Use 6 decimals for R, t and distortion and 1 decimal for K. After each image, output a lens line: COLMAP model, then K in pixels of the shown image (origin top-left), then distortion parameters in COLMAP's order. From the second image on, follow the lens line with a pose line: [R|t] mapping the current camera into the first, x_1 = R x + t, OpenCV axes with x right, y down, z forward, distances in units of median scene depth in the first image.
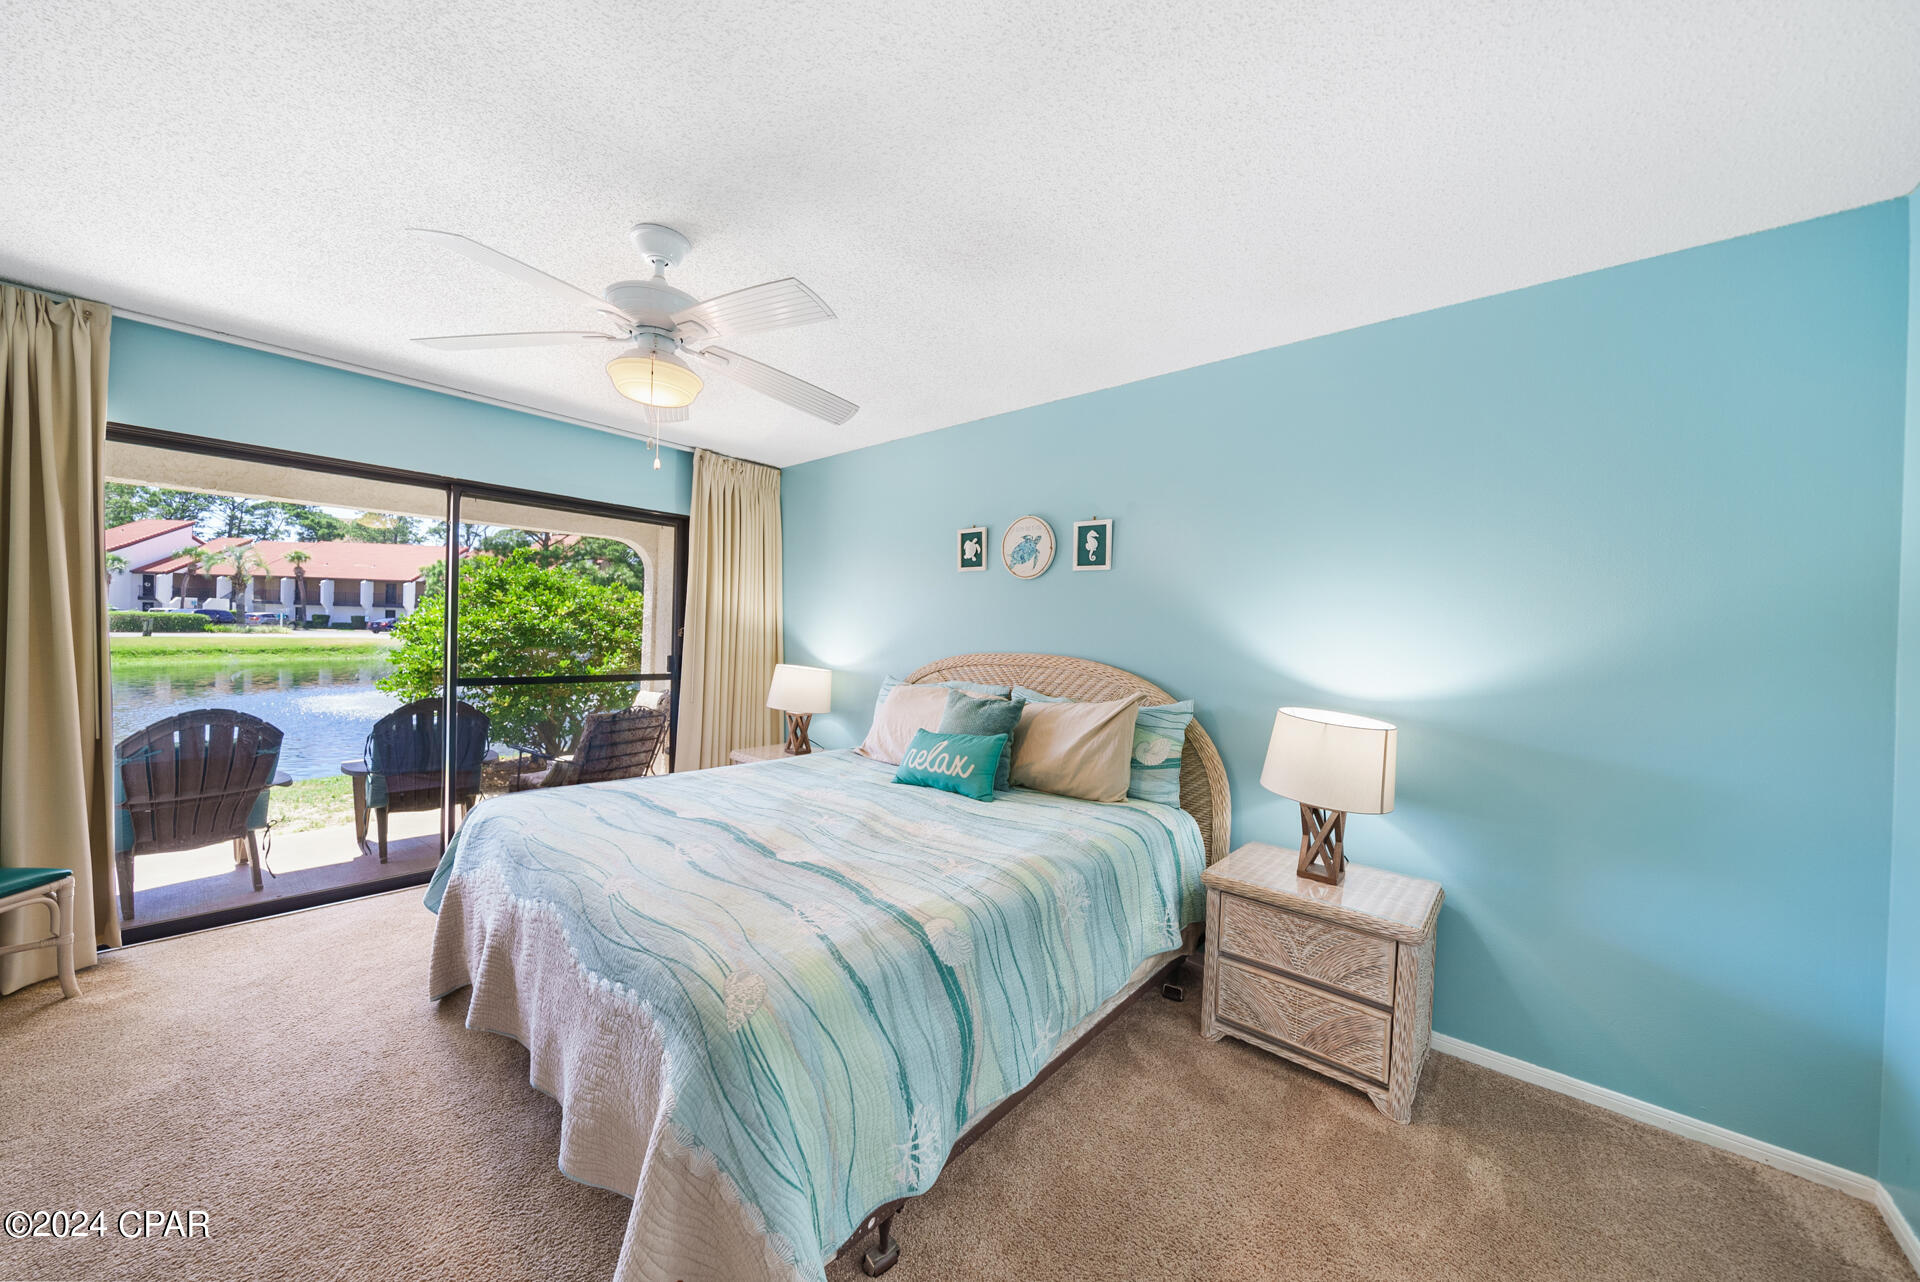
lens RADIAL K [[668.7, 0, 898.1], [0, 668.7, 648.3], [0, 0, 1]] dist [-0.000892, 0.000079]
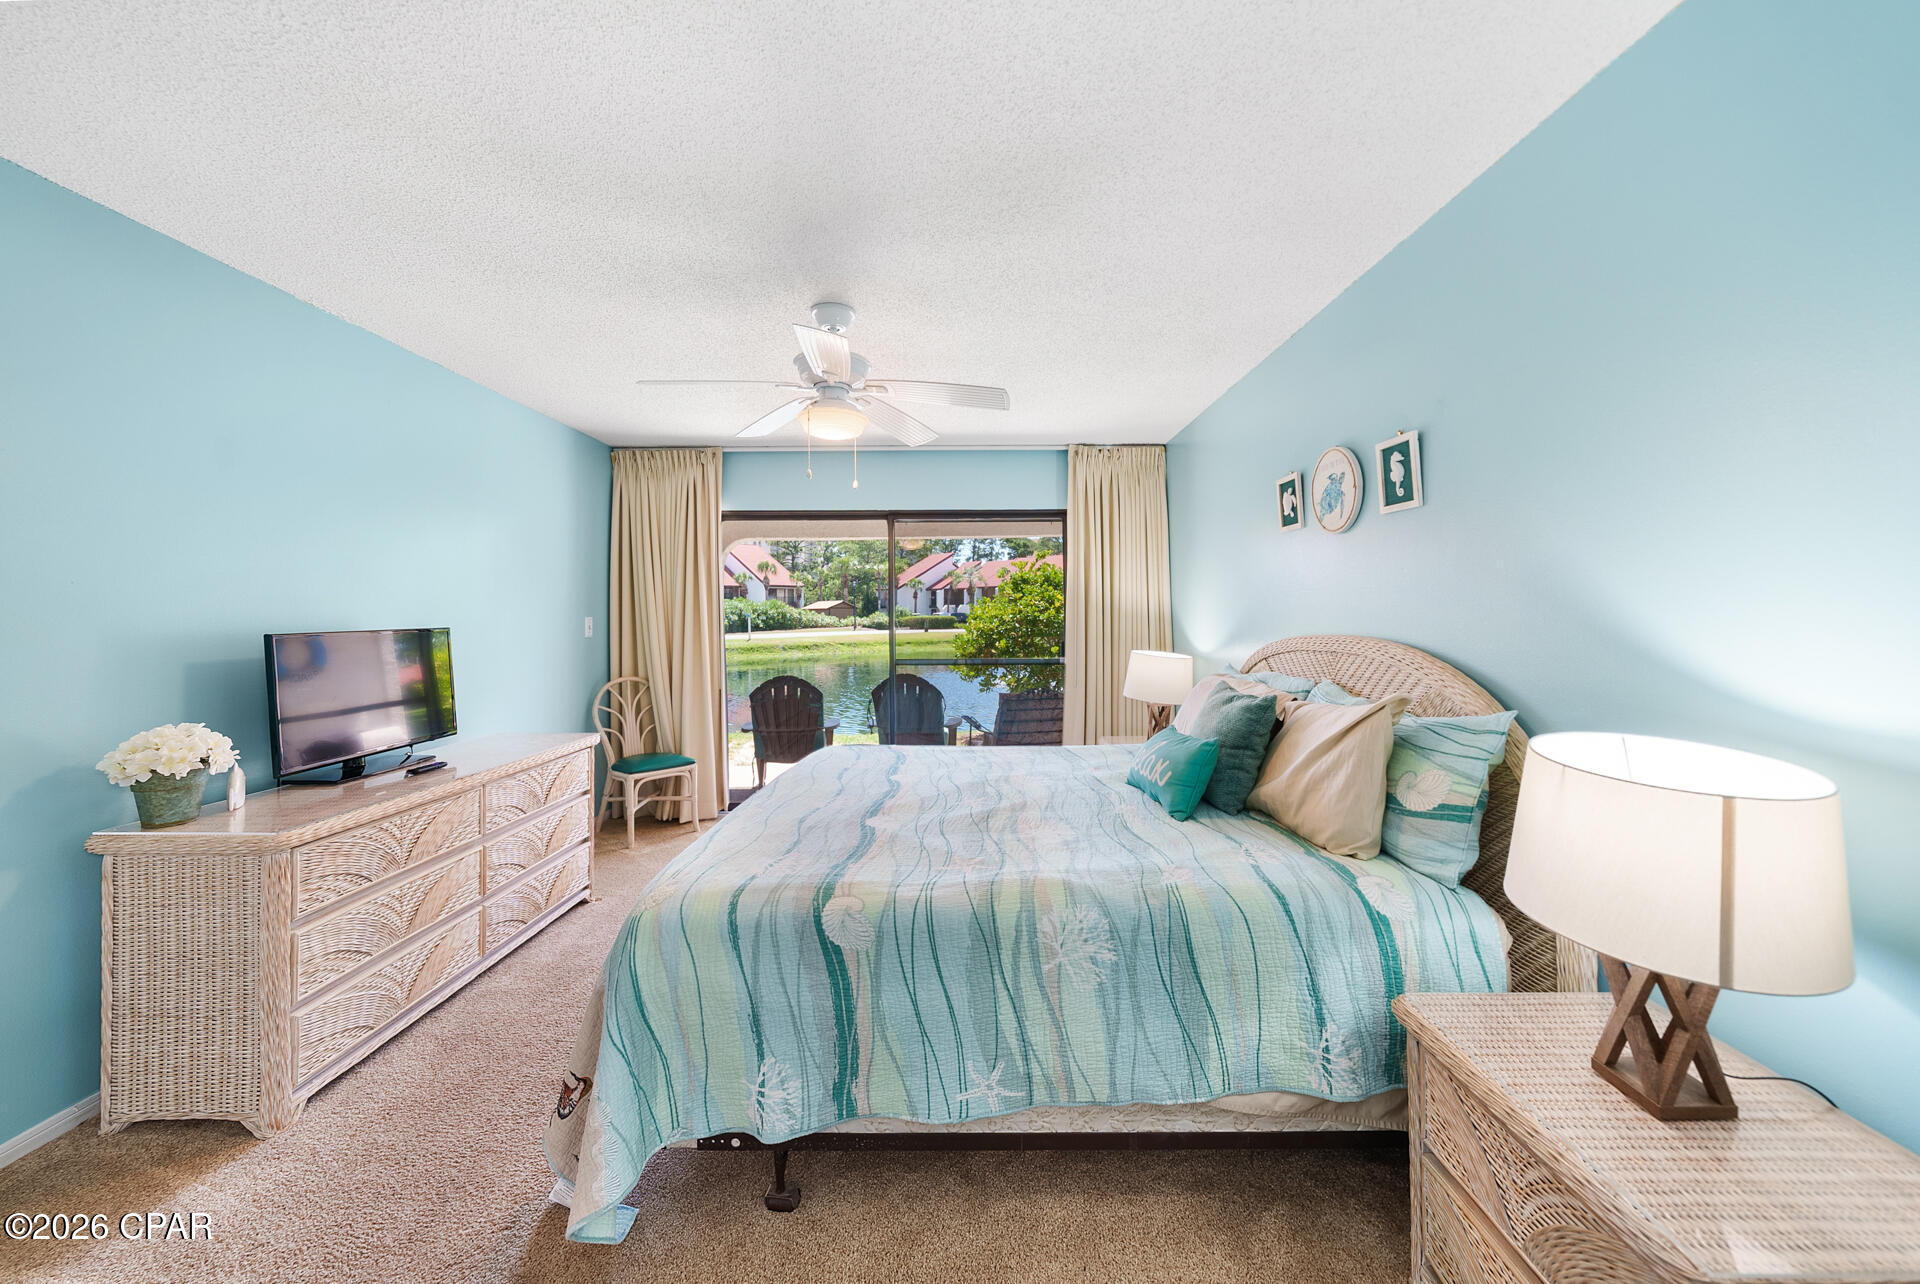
lens RADIAL K [[668.7, 0, 946.0], [0, 668.7, 605.6], [0, 0, 1]] dist [-0.000892, 0.000079]
pose [[0.677406, -0.043549, -0.734319, 0.419056], [0.008911, 0.998659, -0.051005, 0.008454], [0.735556, 0.028007, 0.676885, 0.188111]]
